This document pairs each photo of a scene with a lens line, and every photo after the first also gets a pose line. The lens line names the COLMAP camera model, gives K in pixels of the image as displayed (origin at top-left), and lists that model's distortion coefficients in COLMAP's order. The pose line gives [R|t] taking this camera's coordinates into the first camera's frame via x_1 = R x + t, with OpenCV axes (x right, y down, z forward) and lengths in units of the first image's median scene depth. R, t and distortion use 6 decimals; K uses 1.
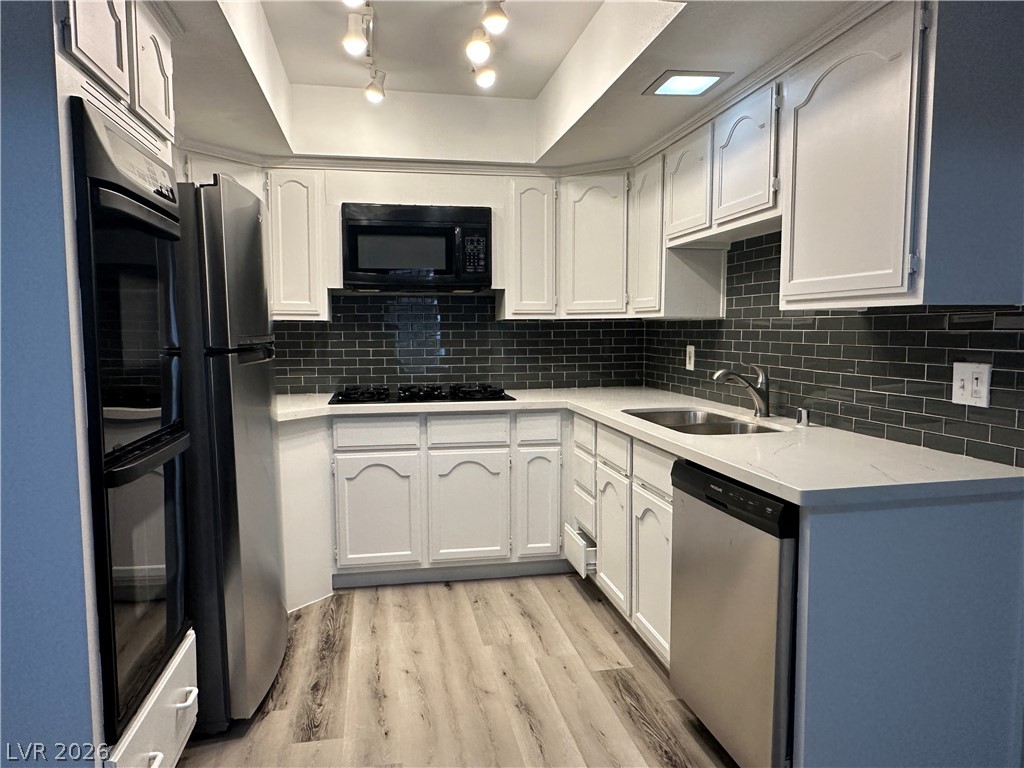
lens RADIAL K [[681.8, 0, 512.3], [0, 681.8, 385.4], [0, 0, 1]] dist [0.005205, -0.000030]
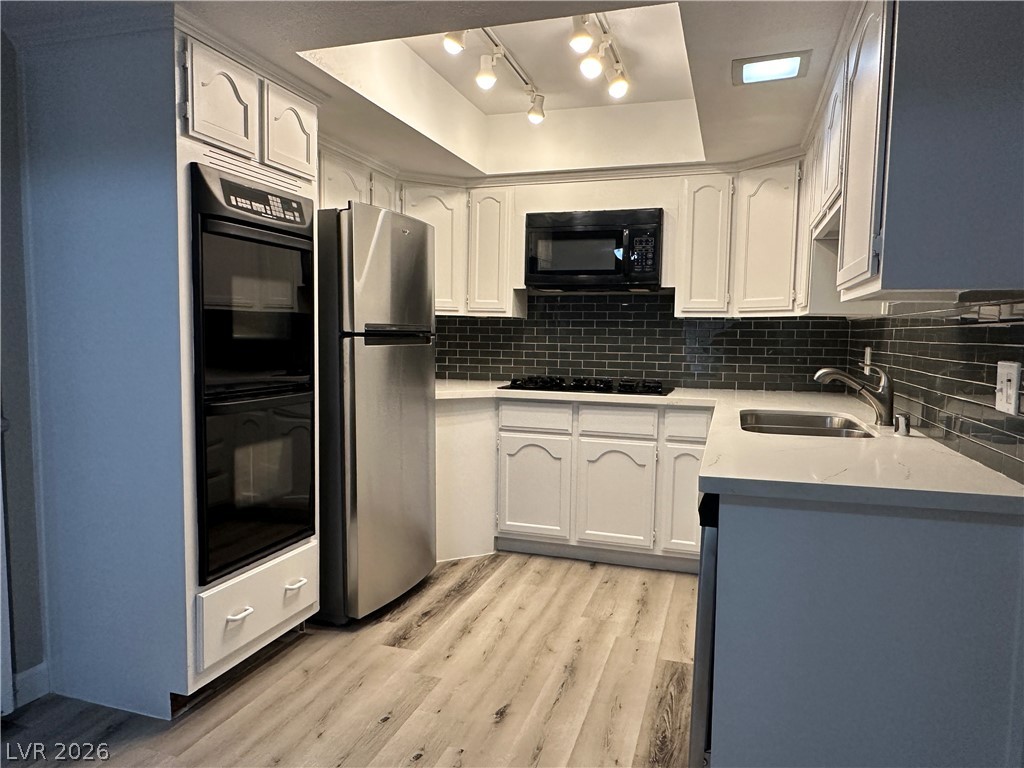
lens RADIAL K [[681.8, 0, 511.0], [0, 681.8, 385.8], [0, 0, 1]] dist [0.005205, -0.000030]
pose [[0.879905, 0.053574, -0.472121, 0.297299], [-0.057356, 0.998333, 0.006390, 0.014328], [0.471676, 0.021457, 0.881511, -0.008706]]
